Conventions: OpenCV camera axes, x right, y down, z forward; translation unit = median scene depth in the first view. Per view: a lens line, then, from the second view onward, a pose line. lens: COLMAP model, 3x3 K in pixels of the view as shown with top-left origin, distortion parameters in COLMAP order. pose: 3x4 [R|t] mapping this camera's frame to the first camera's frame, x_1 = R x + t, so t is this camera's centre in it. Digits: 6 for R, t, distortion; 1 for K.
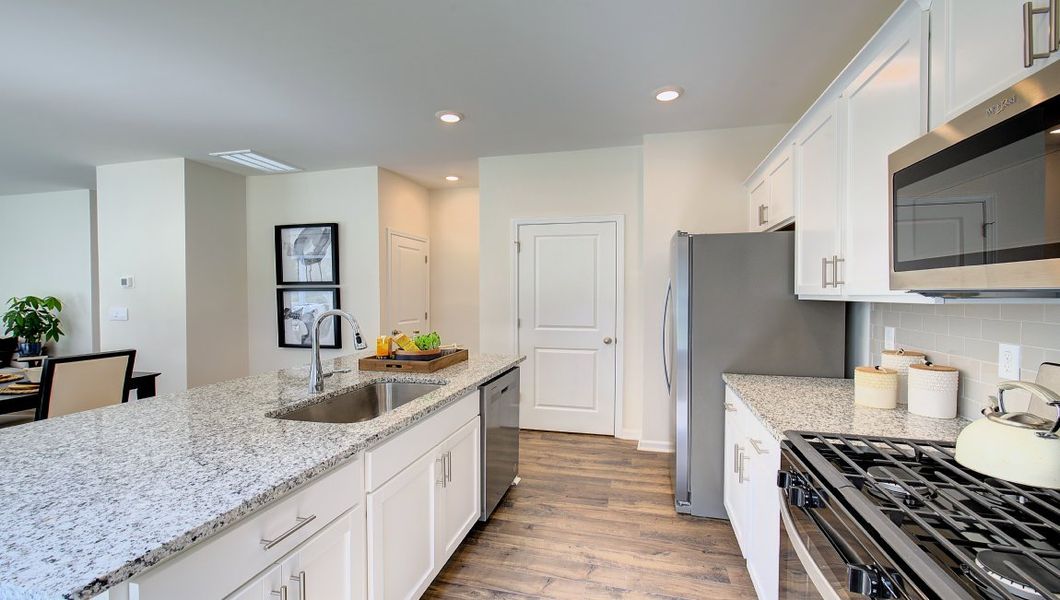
lens RADIAL K [[450.6, 0, 528.8], [0, 450.6, 302.4], [0, 0, 1]] dist [-0.000840, -0.000017]
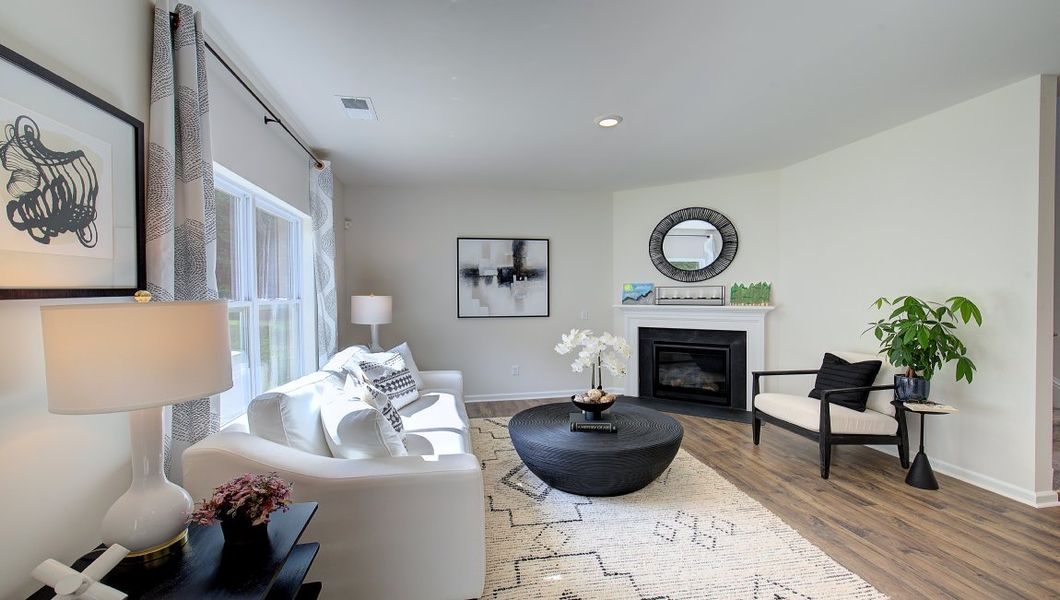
lens RADIAL K [[450.6, 0, 528.8], [0, 450.6, 302.4], [0, 0, 1]] dist [-0.000840, -0.000017]
pose [[0.425498, 0.016408, -0.904811, -0.891002], [-0.010779, 0.999857, 0.013062, -0.008640], [0.904895, 0.004195, 0.425614, 0.345182]]
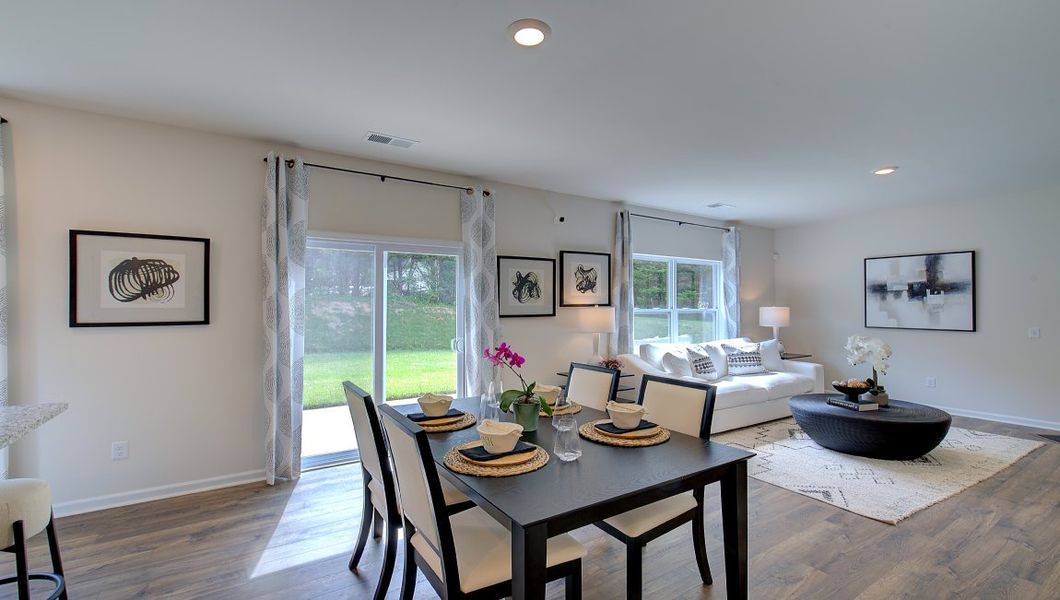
lens RADIAL K [[452.2, 0, 524.5], [0, 452.2, 298.6], [0, 0, 1]] dist [-0.008123, 0.000507]
pose [[-0.688623, -0.010451, -0.725044, -0.362018], [-0.016407, 0.999865, 0.001171, -0.022245], [0.724934, 0.012702, -0.688702, 0.846453]]
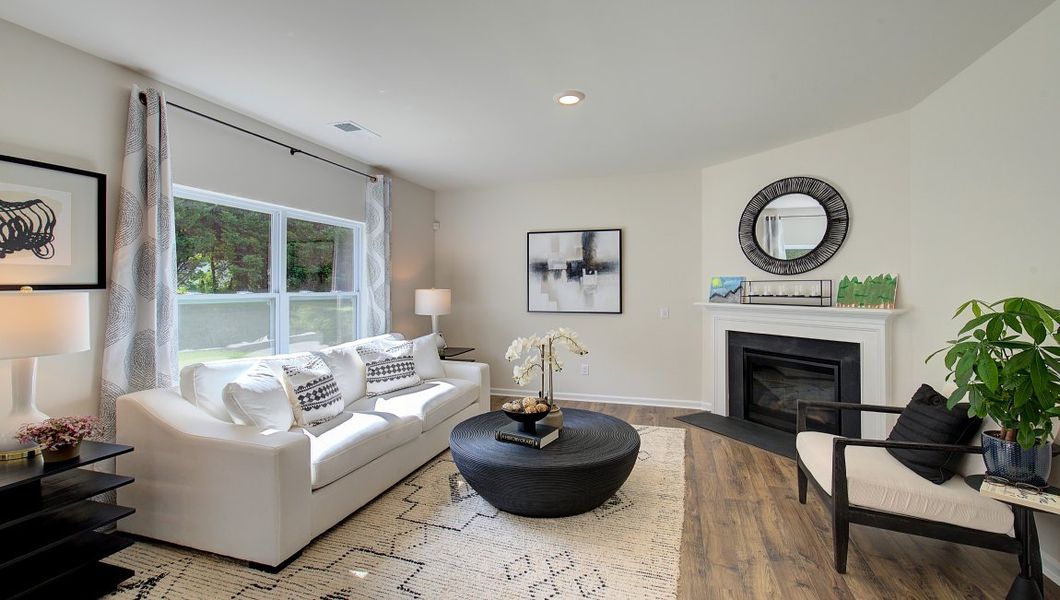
lens RADIAL K [[457.1, 0, 529.6], [0, 457.1, 282.4], [0, 0, 1]] dist [0.000046, 0.000061]
pose [[-0.060471, -0.009351, -0.998126, -0.836158], [-0.018045, 0.999803, -0.008273, -0.018147], [0.998007, 0.017511, -0.060628, 0.738064]]
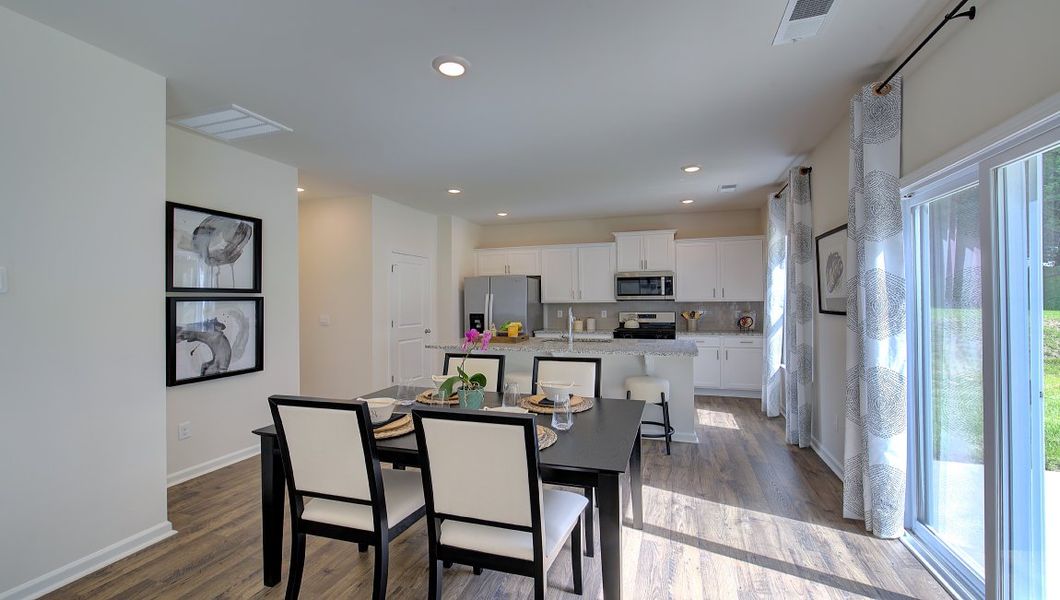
lens RADIAL K [[452.2, 0, 524.5], [0, 452.2, 298.6], [0, 0, 1]] dist [-0.008123, 0.000507]
pose [[0.078325, 0.003980, 0.996920, -1.187210], [0.028553, 0.999573, -0.006234, -0.009814], [-0.996519, 0.028953, 0.078178, 0.439392]]
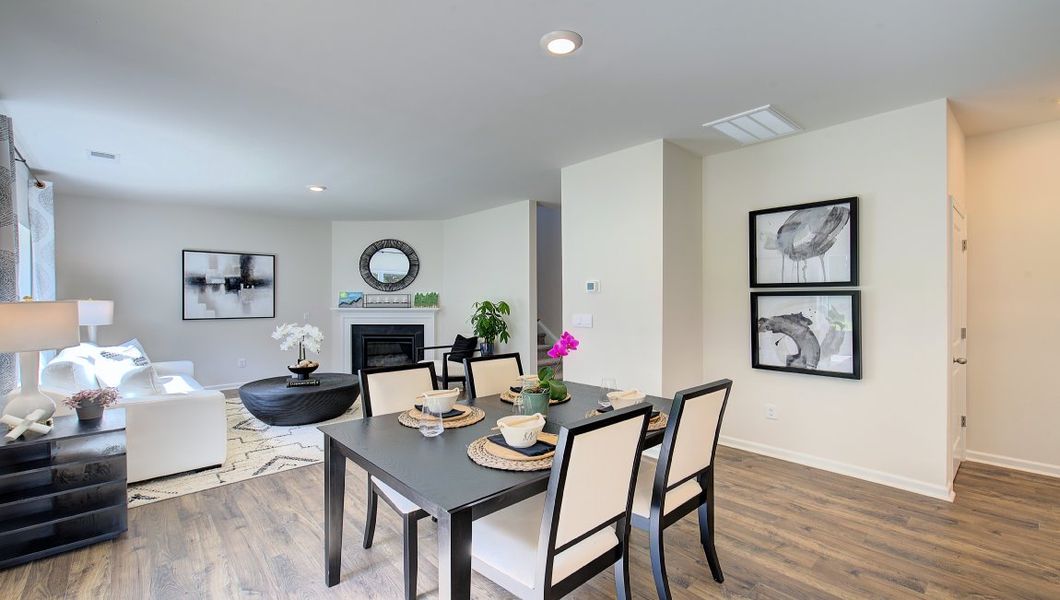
lens RADIAL K [[450.6, 0, 528.8], [0, 450.6, 302.4], [0, 0, 1]] dist [-0.000840, -0.000017]
pose [[0.831619, 0.004104, -0.555332, -0.450962], [-0.009653, 0.999928, -0.007067, -0.004268], [0.555263, 0.011237, 0.831599, 0.142703]]
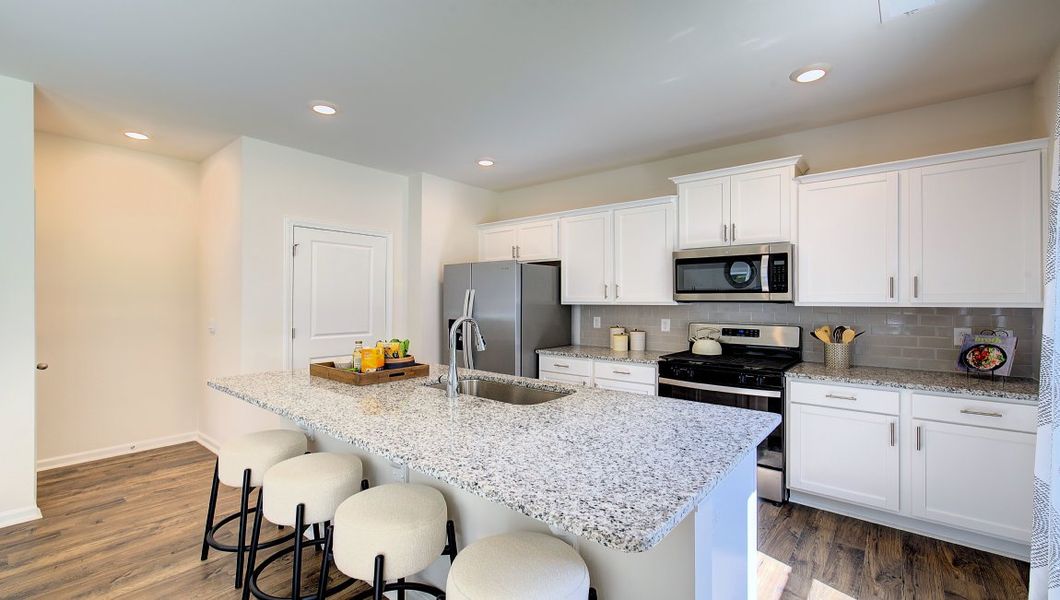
lens RADIAL K [[443.1, 0, 538.1], [0, 443.1, 296.0], [0, 0, 1]] dist [0.003307, 0.000173]
pose [[0.431579, 0.007005, 0.902048, -0.531076], [0.016625, 0.999738, -0.015717, -0.006329], [-0.901922, 0.021780, 0.431350, 0.148491]]
